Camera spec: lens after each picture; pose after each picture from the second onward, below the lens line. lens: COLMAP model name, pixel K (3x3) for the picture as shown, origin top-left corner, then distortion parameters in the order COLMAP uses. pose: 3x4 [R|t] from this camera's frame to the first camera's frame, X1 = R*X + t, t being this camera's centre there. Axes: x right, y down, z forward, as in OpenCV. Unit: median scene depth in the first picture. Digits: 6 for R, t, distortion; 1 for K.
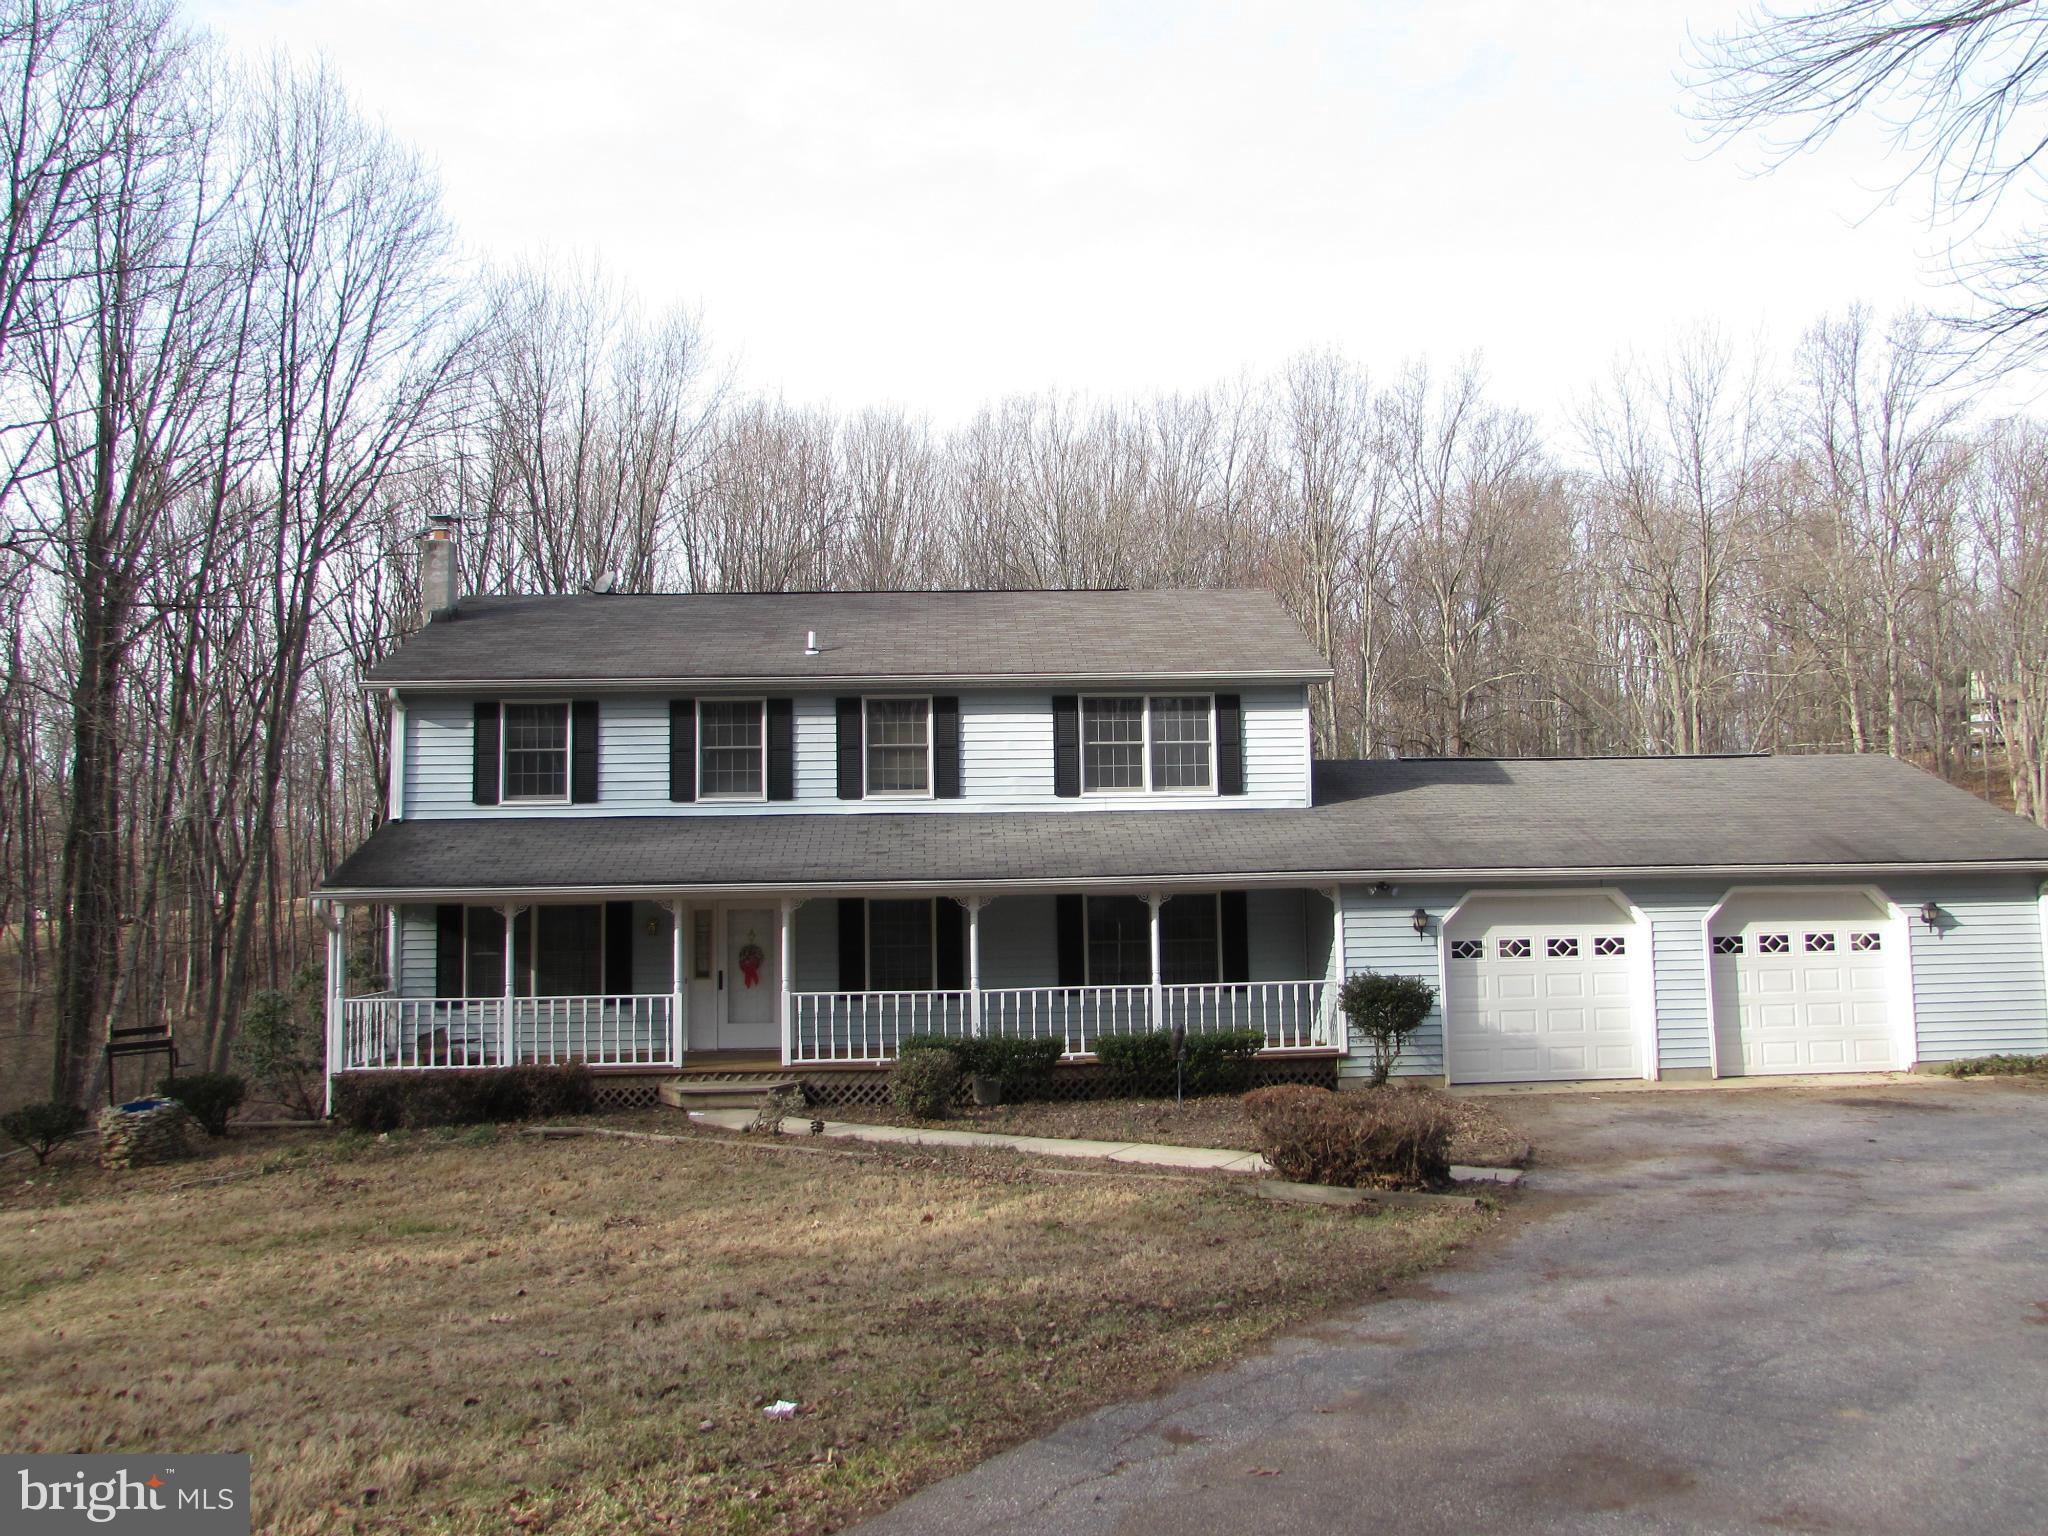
lens RADIAL K [[1449.2, 0, 1024.0], [0, 1449.2, 768.0], [0, 0, 1]] dist [-0.035114, 0.001081]
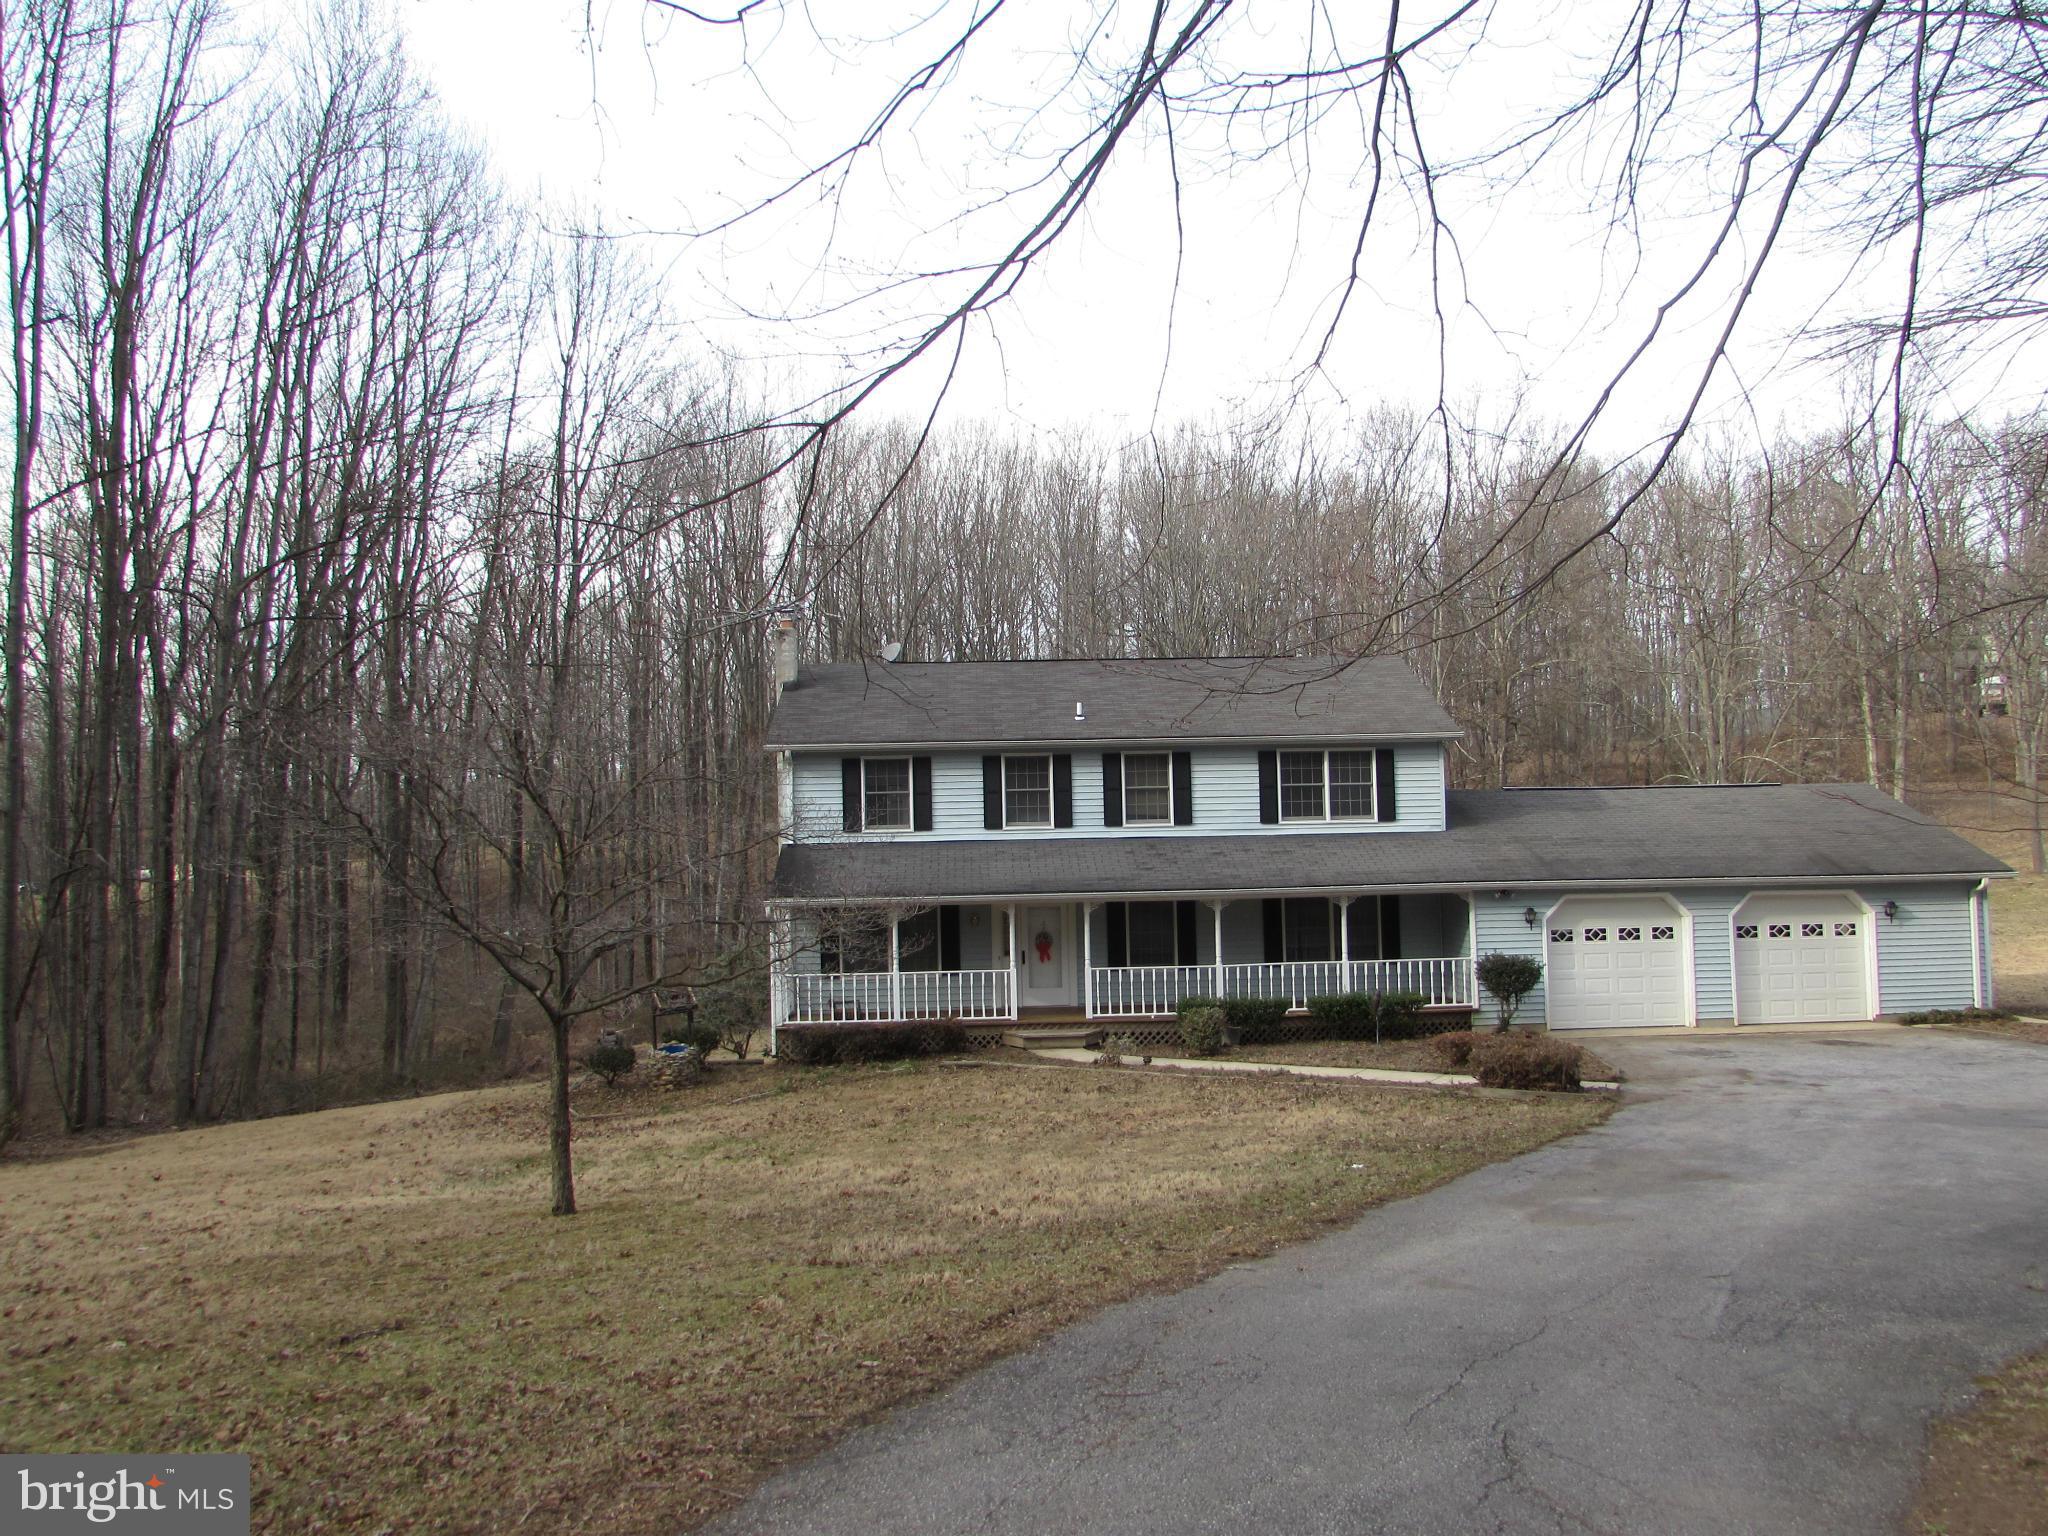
lens RADIAL K [[1447.3, 0, 1024.0], [0, 1447.3, 768.0], [0, 0, 1]] dist [-0.041073, 0.021670]
pose [[0.999889, -0.004124, -0.014301, -0.202382], [0.004679, 0.999230, 0.038952, -0.097039], [0.014129, -0.039014, 0.999139, -0.417428]]
